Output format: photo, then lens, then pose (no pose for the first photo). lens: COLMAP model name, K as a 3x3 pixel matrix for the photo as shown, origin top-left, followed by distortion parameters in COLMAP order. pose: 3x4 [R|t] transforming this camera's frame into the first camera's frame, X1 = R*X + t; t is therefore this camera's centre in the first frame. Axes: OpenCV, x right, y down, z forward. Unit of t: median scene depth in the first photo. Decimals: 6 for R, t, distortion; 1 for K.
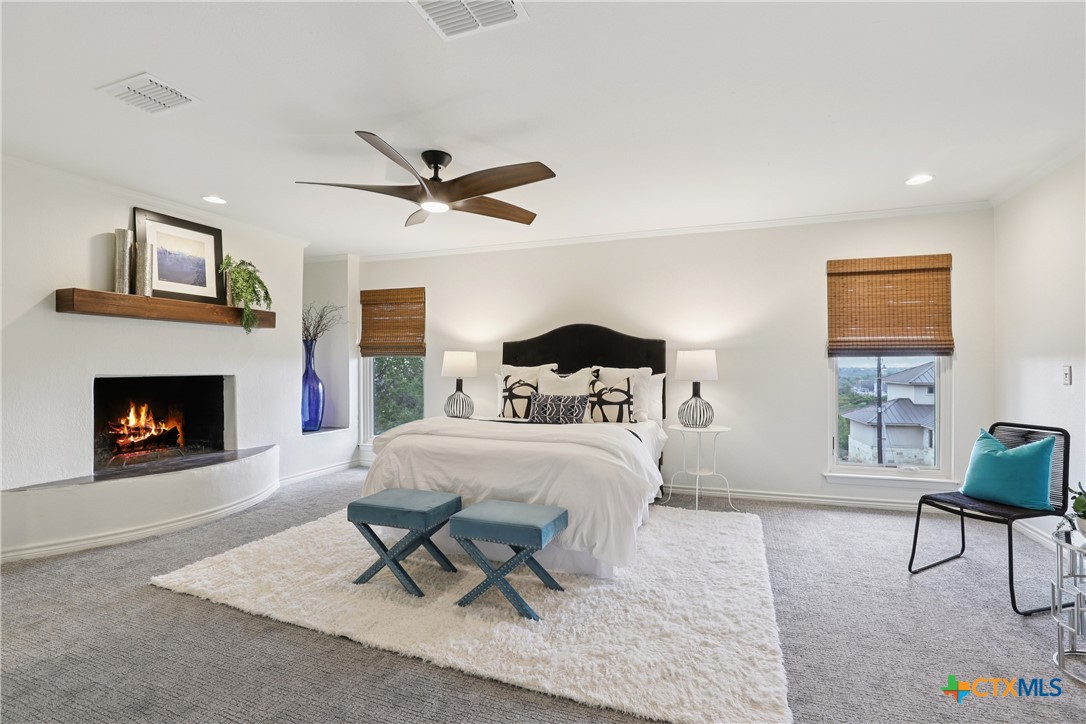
lens RADIAL K [[495.8, 0, 545.8], [0, 495.8, 368.1], [0, 0, 1]] dist [-0.033285, 0.003448]
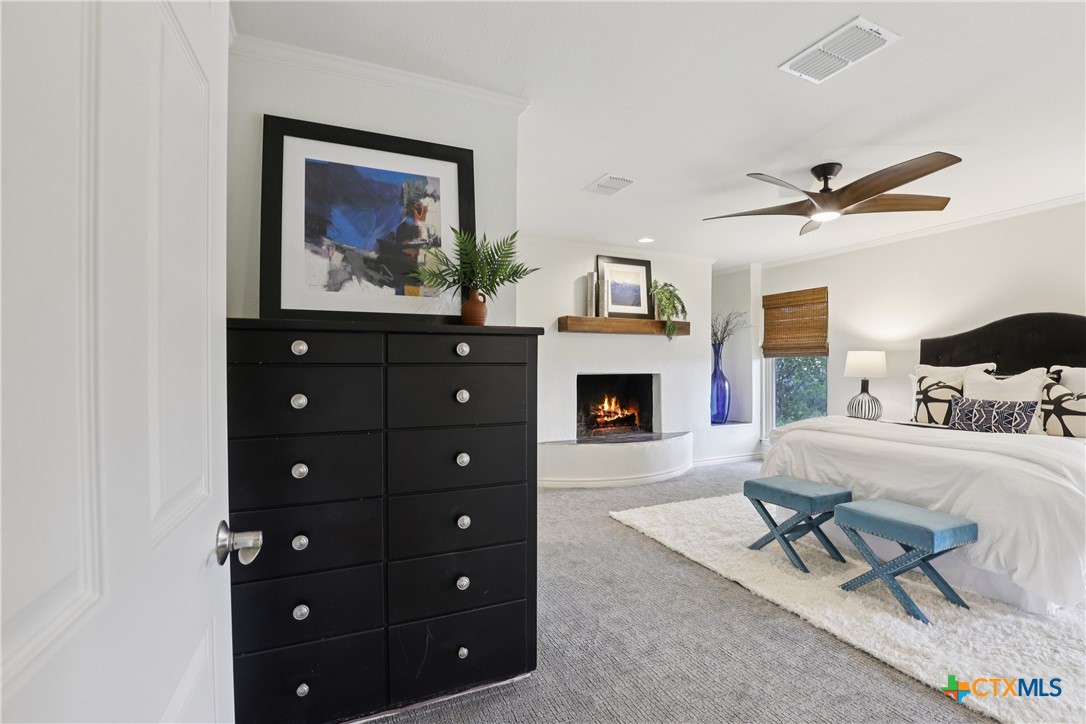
lens RADIAL K [[495.8, 0, 557.0], [0, 495.8, 370.0], [0, 0, 1]] dist [-0.033285, 0.003448]
pose [[0.719518, 0.001609, -0.694472, 0.070579], [0.000676, 0.999995, 0.003017, 0.000472], [0.694473, -0.002641, 0.719514, -0.123325]]
